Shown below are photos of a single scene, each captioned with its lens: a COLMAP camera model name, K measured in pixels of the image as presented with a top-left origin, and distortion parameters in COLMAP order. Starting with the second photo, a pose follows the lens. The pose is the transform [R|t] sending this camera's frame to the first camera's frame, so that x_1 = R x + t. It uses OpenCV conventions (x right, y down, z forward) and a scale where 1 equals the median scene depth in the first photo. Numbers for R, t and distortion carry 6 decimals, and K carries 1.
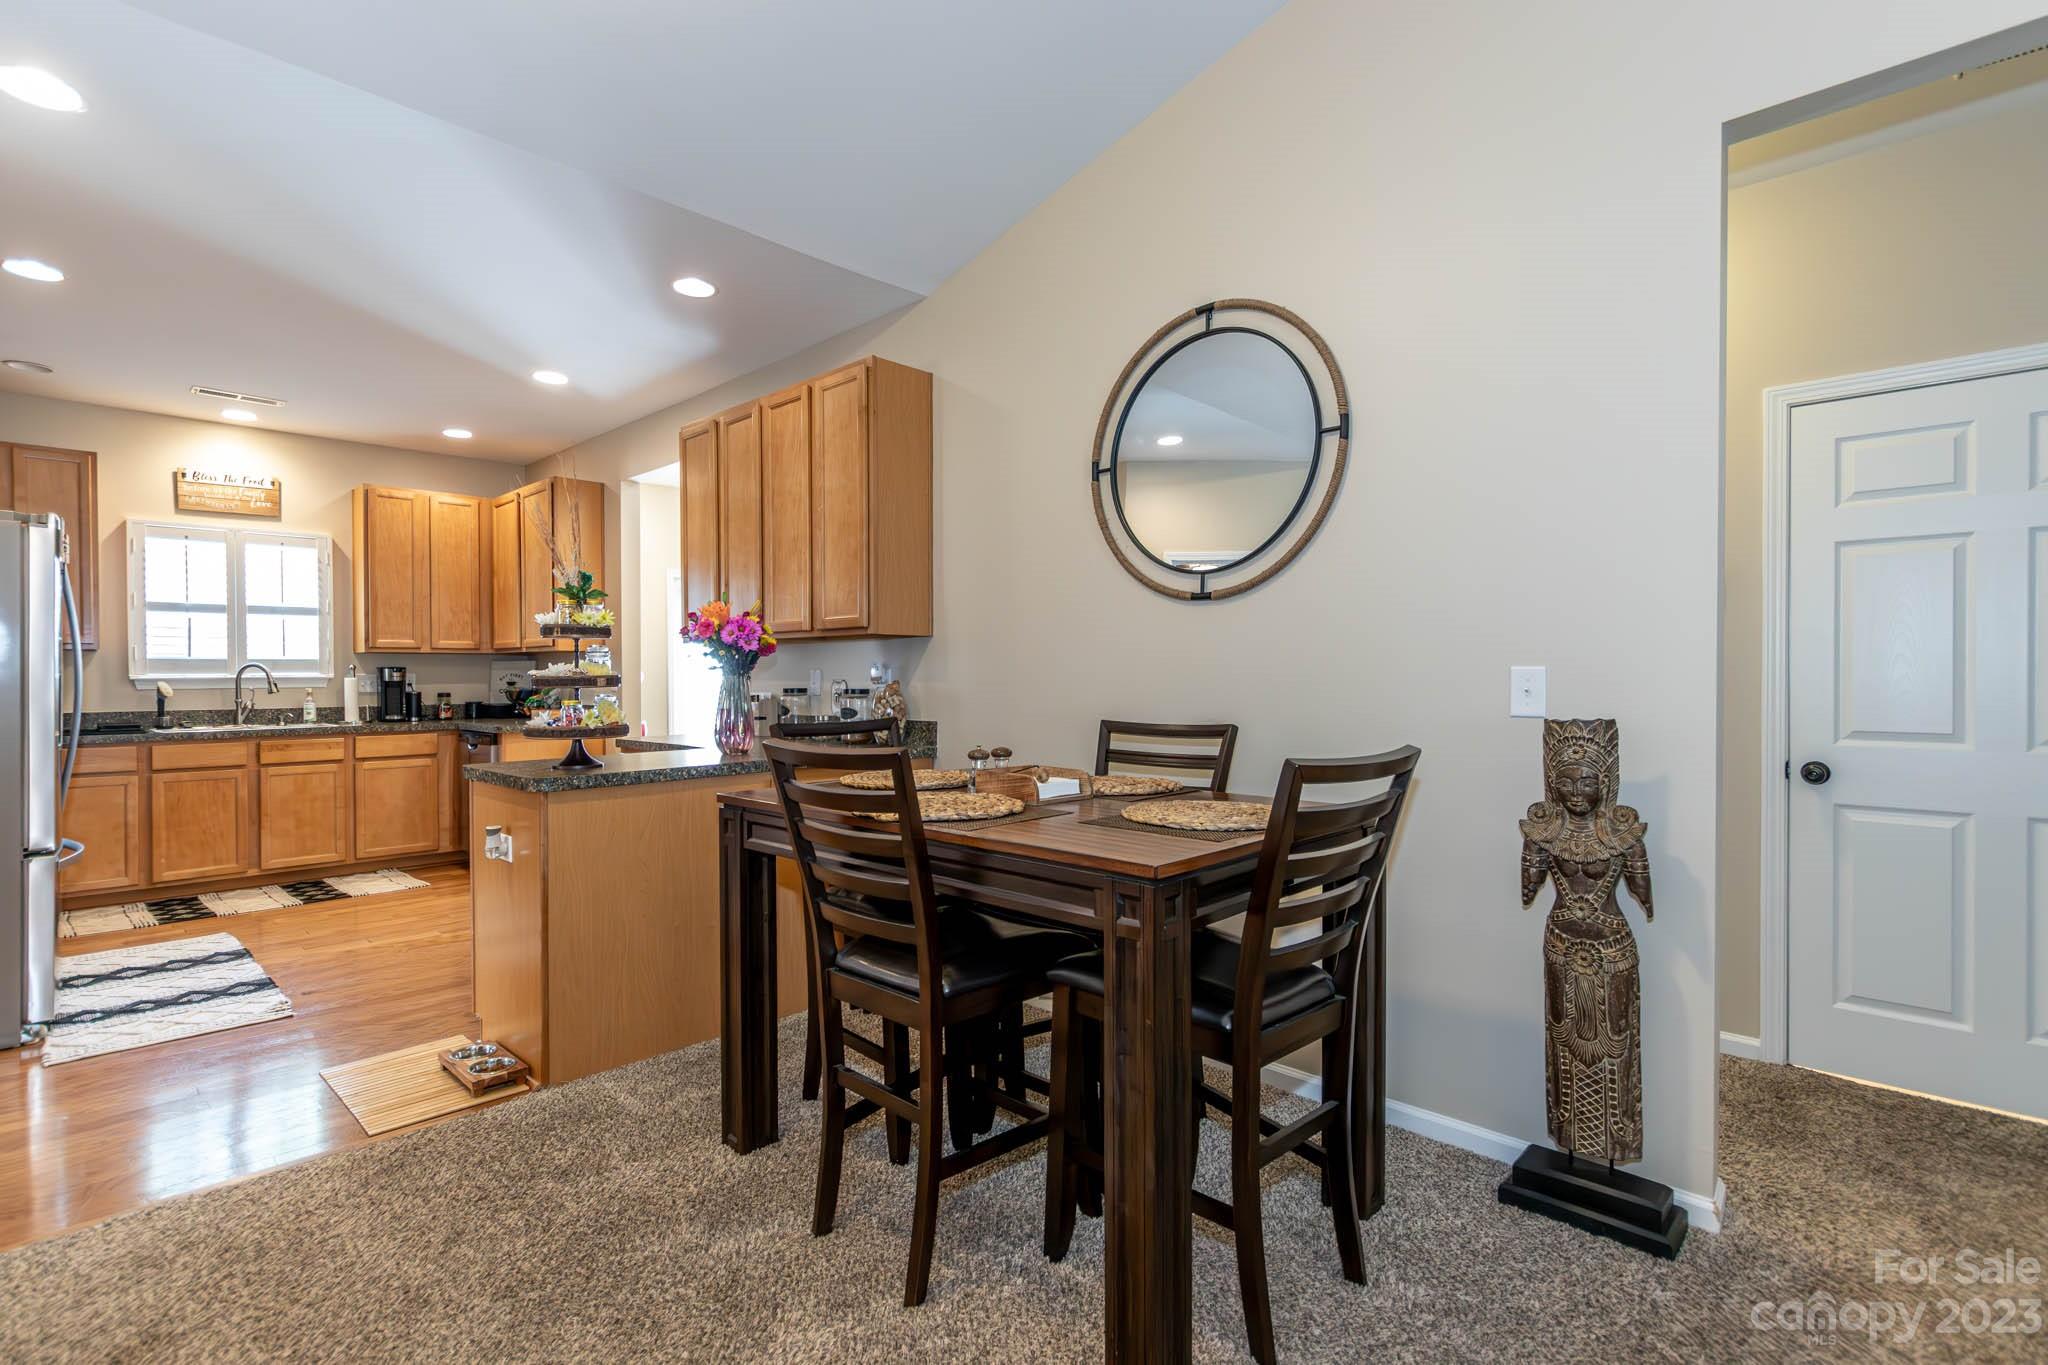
lens RADIAL K [[959.7, 0, 1015.9], [0, 959.7, 685.2], [0, 0, 1]] dist [-0.004245, 0.000727]
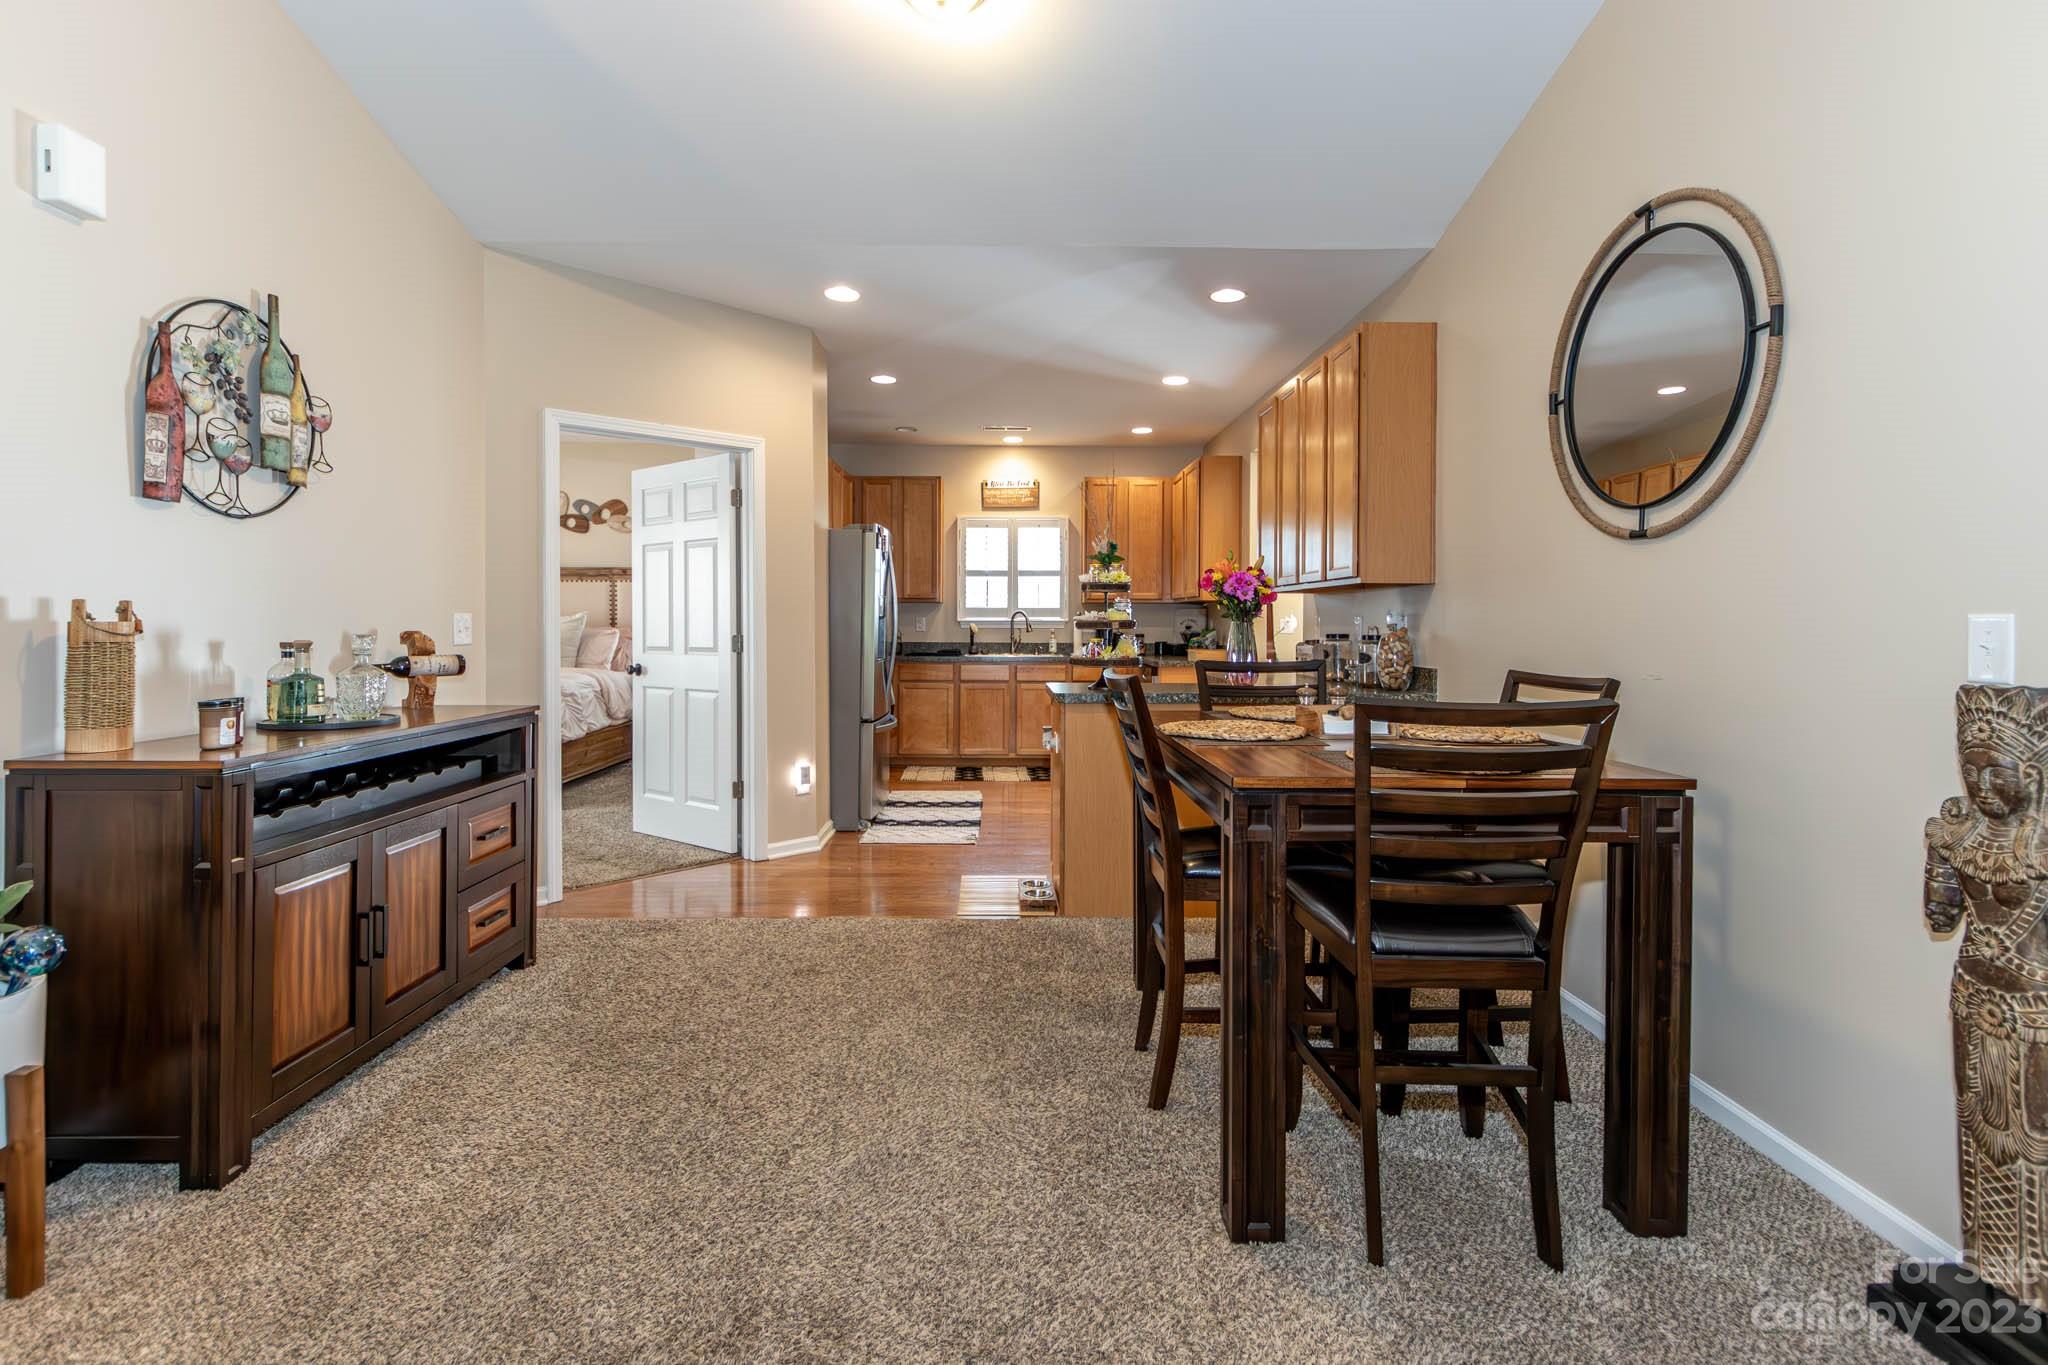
lens RADIAL K [[957.1, 0, 1012.9], [0, 957.1, 624.2], [0, 0, 1]] dist [-0.003169, -0.000561]
pose [[0.703608, 0.008053, -0.710543, 0.227246], [-0.013479, 0.999907, -0.002015, 0.000040], [0.710461, 0.010995, 0.703651, -0.016323]]
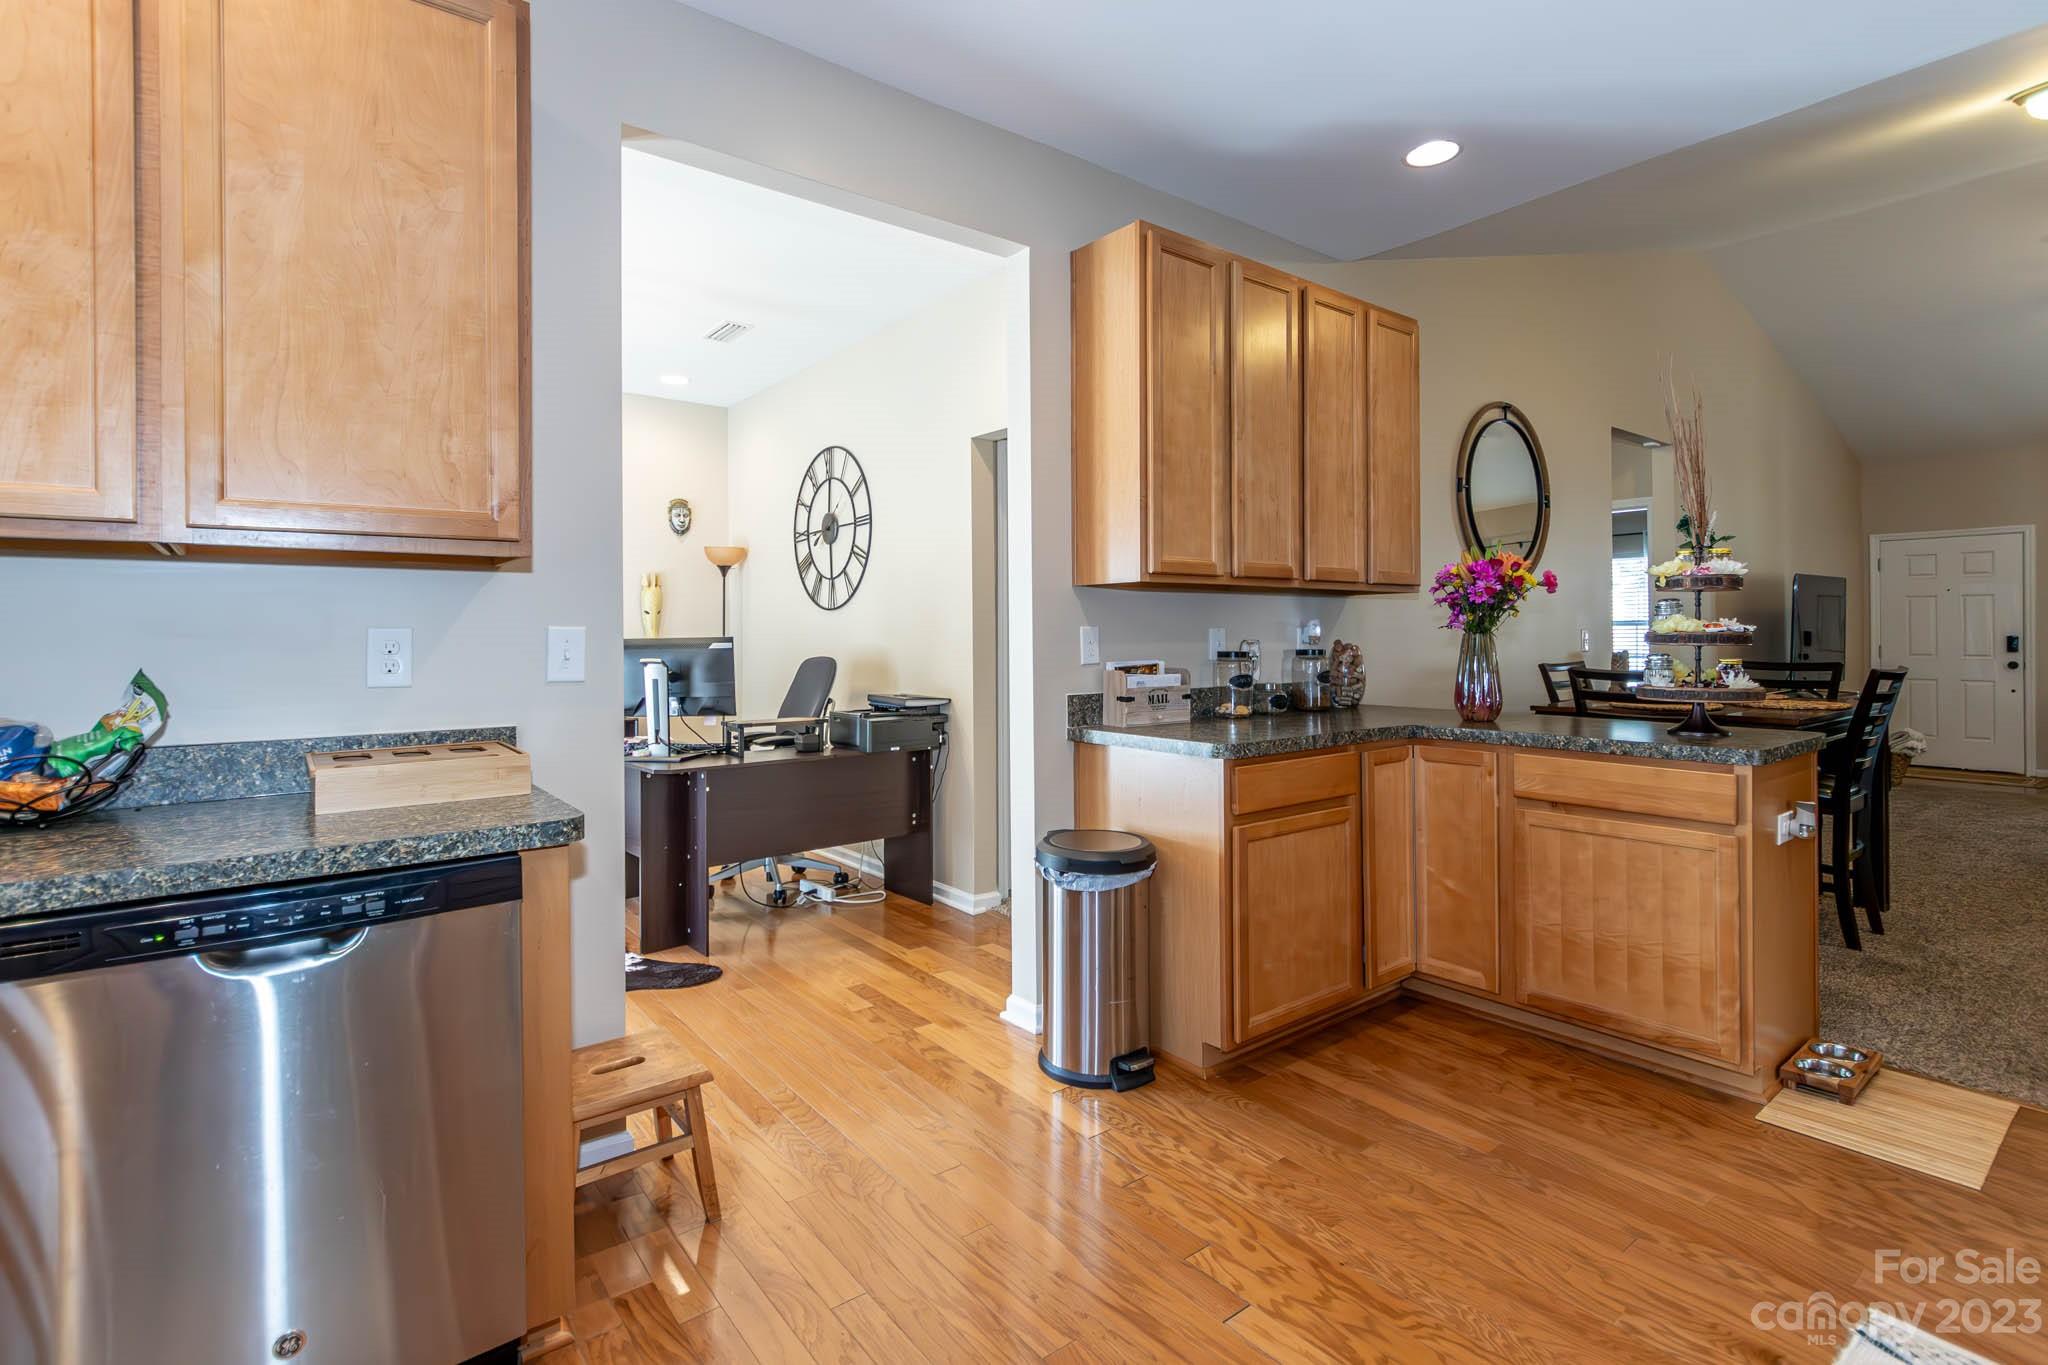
lens RADIAL K [[963.9, 0, 1020.0], [0, 963.9, 628.1], [0, 0, 1]] dist [-0.000140, -0.000906]
pose [[0.144976, 0.007596, 0.989406, -0.831048], [0.018355, 0.999778, -0.010365, -0.008268], [-0.989265, 0.019663, 0.144804, 0.857977]]
